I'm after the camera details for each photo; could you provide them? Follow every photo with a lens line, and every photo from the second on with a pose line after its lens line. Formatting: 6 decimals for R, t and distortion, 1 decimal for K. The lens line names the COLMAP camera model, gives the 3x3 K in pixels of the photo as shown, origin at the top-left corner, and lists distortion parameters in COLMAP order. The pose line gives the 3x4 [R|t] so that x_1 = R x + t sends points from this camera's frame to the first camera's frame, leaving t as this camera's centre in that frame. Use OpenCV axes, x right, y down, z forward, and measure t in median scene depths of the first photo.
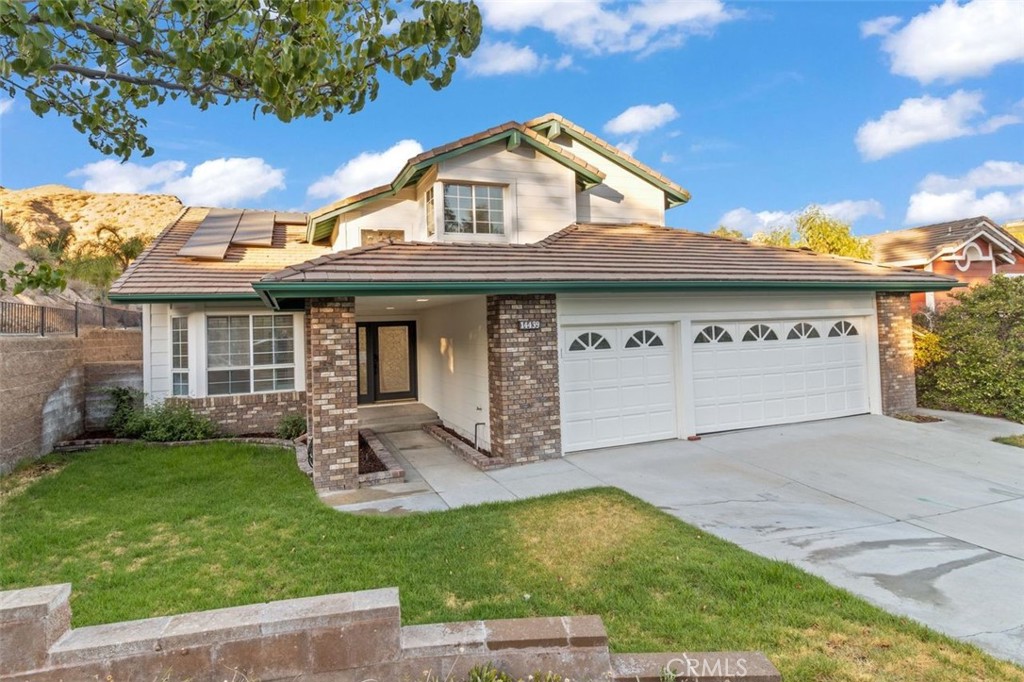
lens RADIAL K [[532.1, 0, 488.2], [0, 532.1, 312.0], [0, 0, 1]] dist [-0.001217, 0.000985]
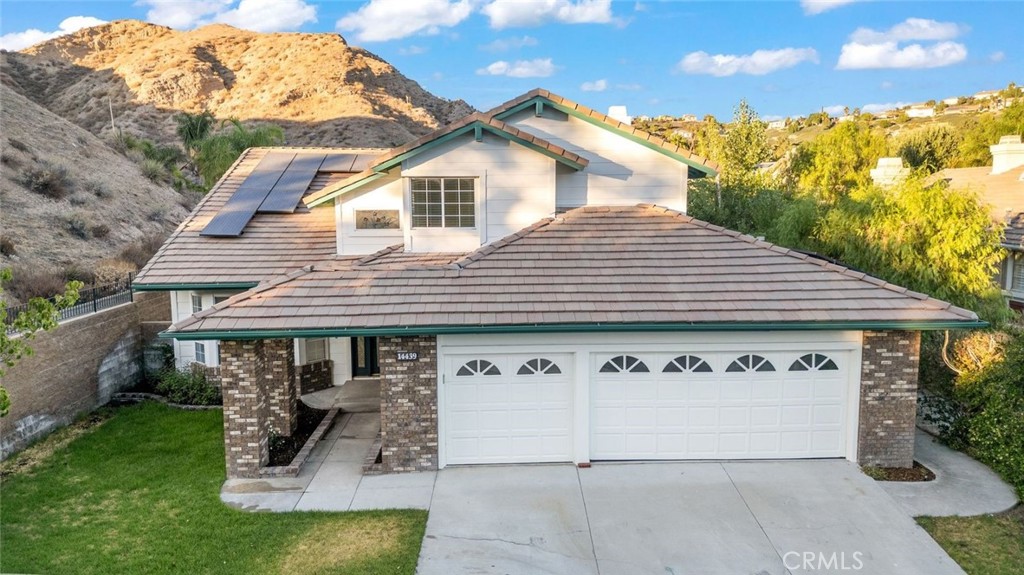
lens RADIAL K [[714.5, 0, 509.1], [0, 714.5, 283.6], [0, 0, 1]] dist [0.079624, -0.076950]
pose [[0.947138, 0.062529, -0.314673, 0.659516], [-0.012650, 0.987339, 0.158120, -0.325629], [0.320576, -0.145781, 0.935938, -0.295041]]
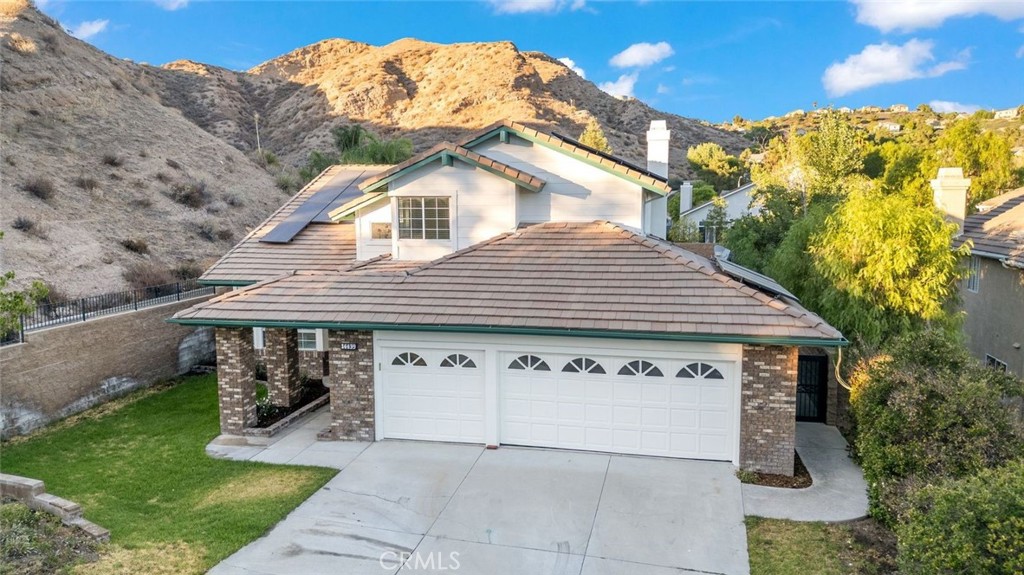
lens RADIAL K [[714.5, 0, 509.1], [0, 714.5, 283.6], [0, 0, 1]] dist [0.079624, -0.076950]
pose [[0.838689, 0.089772, -0.537161, 1.246056], [-0.002389, 0.986918, 0.161207, -0.386476], [0.544606, -0.133919, 0.827931, -0.268892]]
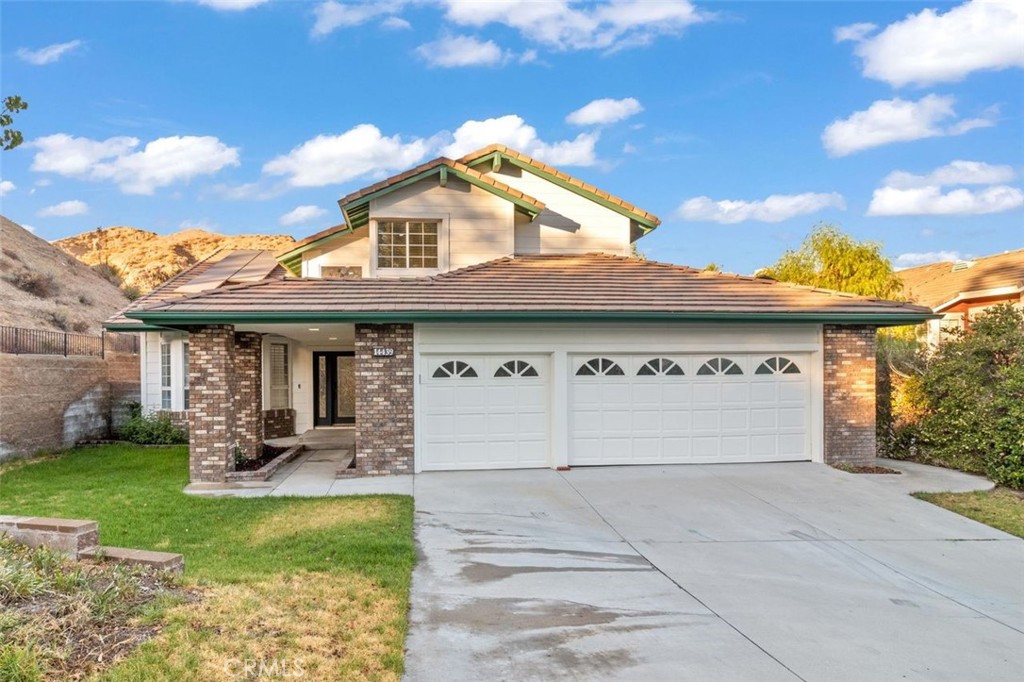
lens RADIAL K [[571.5, 0, 457.9], [0, 571.5, 374.1], [0, 0, 1]] dist [0.001200, 0.000685]
pose [[0.965388, 0.025721, -0.259548, 0.466532], [-0.015473, 0.999021, 0.041449, 0.016479], [0.260360, -0.035999, 0.964840, -0.089833]]
